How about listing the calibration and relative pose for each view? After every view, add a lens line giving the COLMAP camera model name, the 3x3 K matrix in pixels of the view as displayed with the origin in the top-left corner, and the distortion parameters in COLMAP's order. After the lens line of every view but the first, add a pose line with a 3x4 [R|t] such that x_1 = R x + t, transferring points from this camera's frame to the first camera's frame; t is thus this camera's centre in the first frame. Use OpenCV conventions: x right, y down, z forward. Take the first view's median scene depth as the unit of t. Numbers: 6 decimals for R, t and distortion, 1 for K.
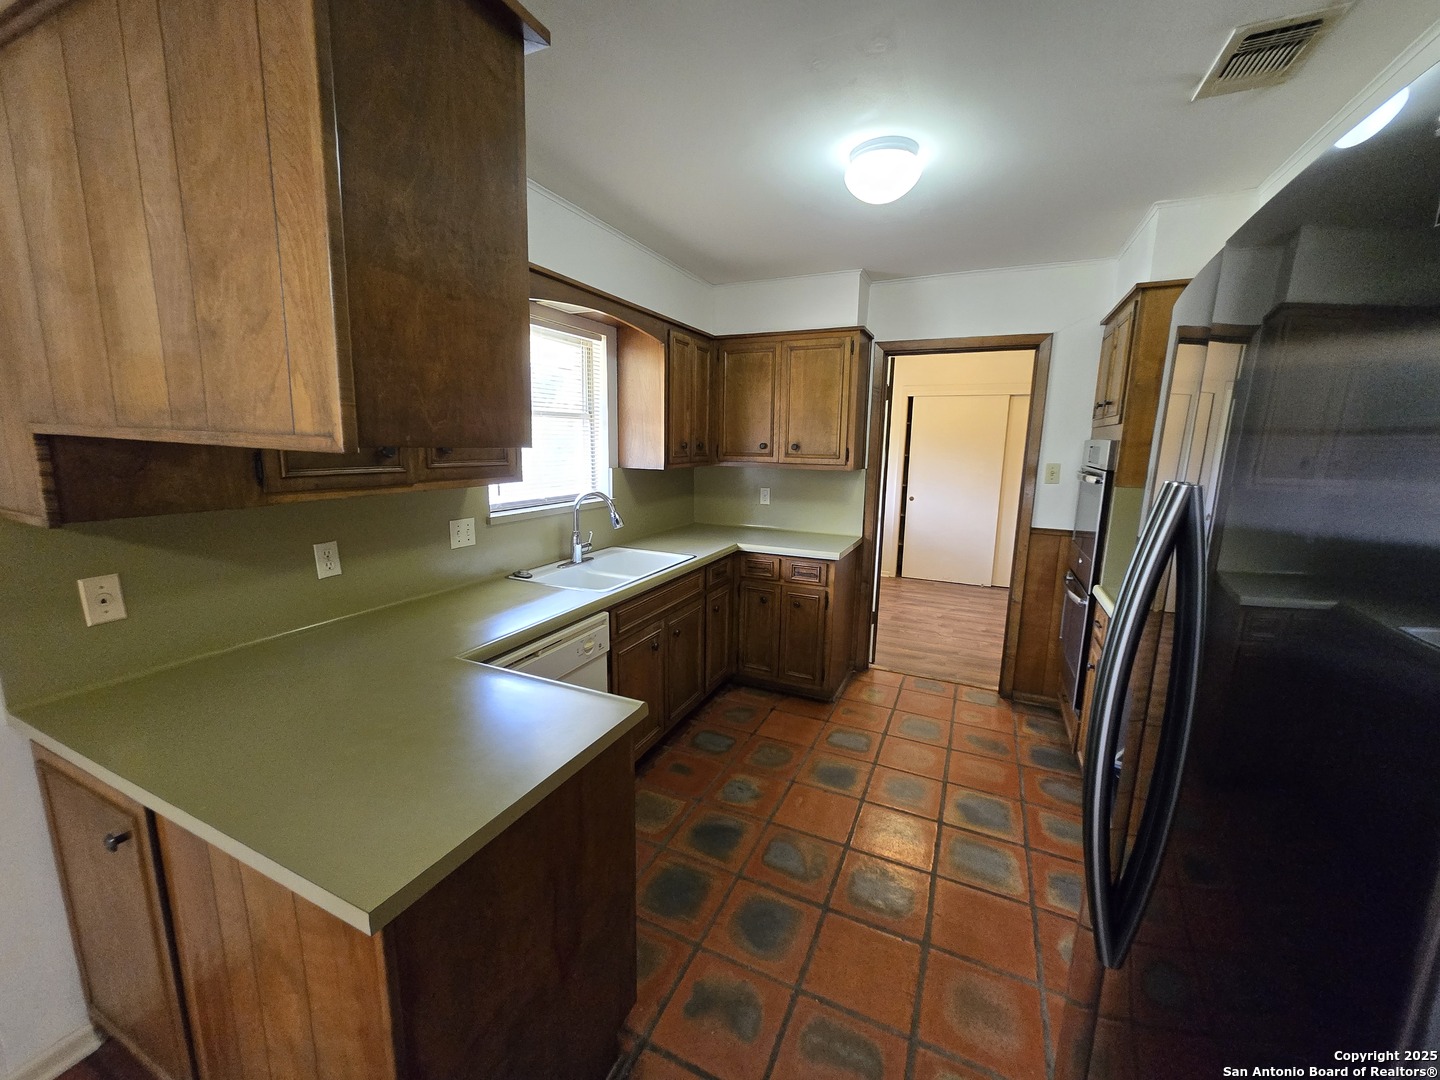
lens RADIAL K [[564.3, 0, 717.6], [0, 564.3, 535.9], [0, 0, 1]] dist [-0.000180, -0.000188]
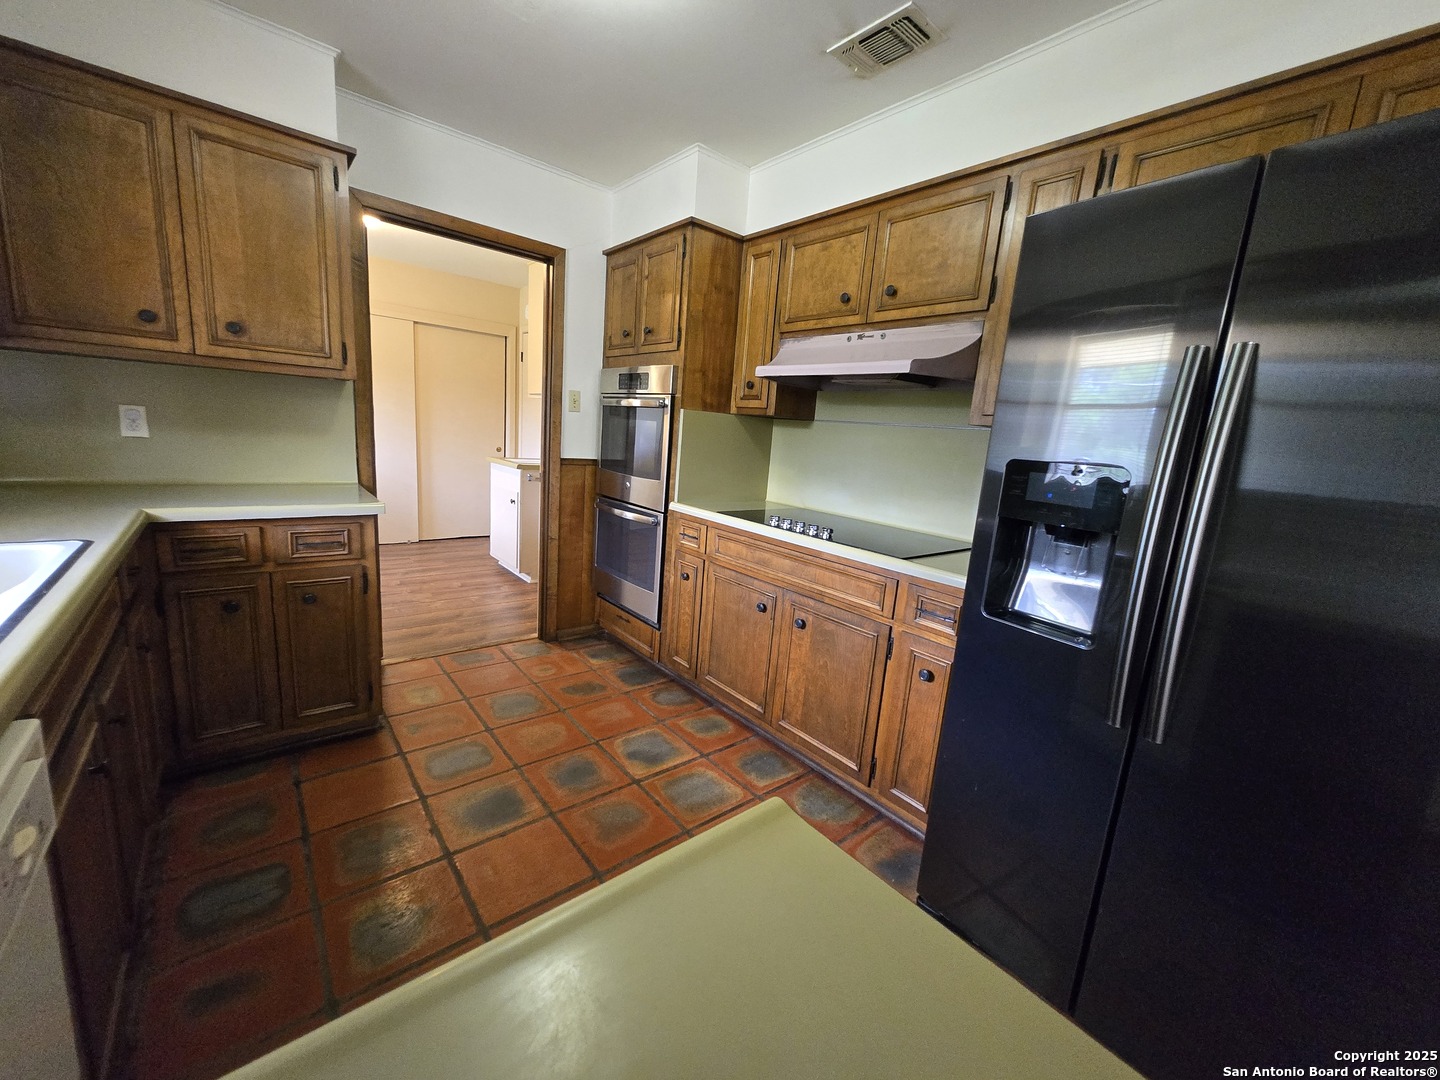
lens RADIAL K [[564.3, 0, 720.0], [0, 564.3, 535.7], [0, 0, 1]] dist [-0.000180, -0.000188]
pose [[0.421334, -0.149537, 0.894492, -0.198666], [0.085802, 0.988461, 0.124831, 0.018401], [-0.902837, 0.024154, 0.429303, 0.342594]]
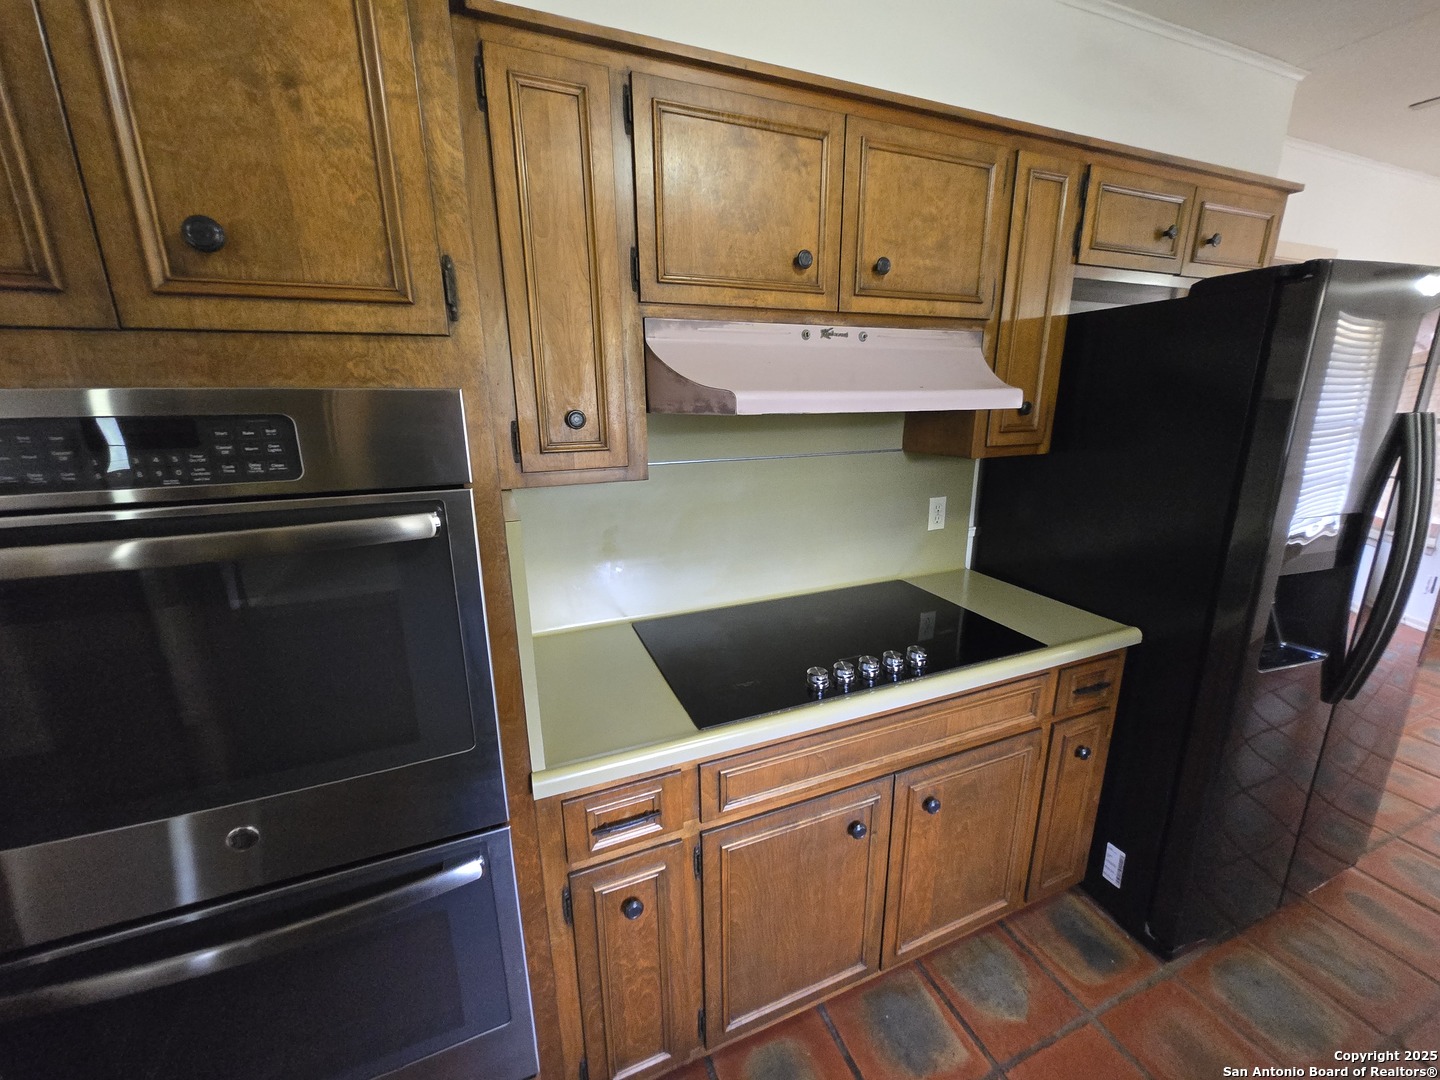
lens RADIAL K [[564.3, 0, 719.9], [0, 564.3, 535.9], [0, 0, 1]] dist [-0.000180, -0.000188]
pose [[-0.734109, -0.177831, 0.655332, 0.286969], [0.113558, 0.919354, 0.376686, -0.149029], [-0.669469, 0.350947, -0.654712, 0.850315]]
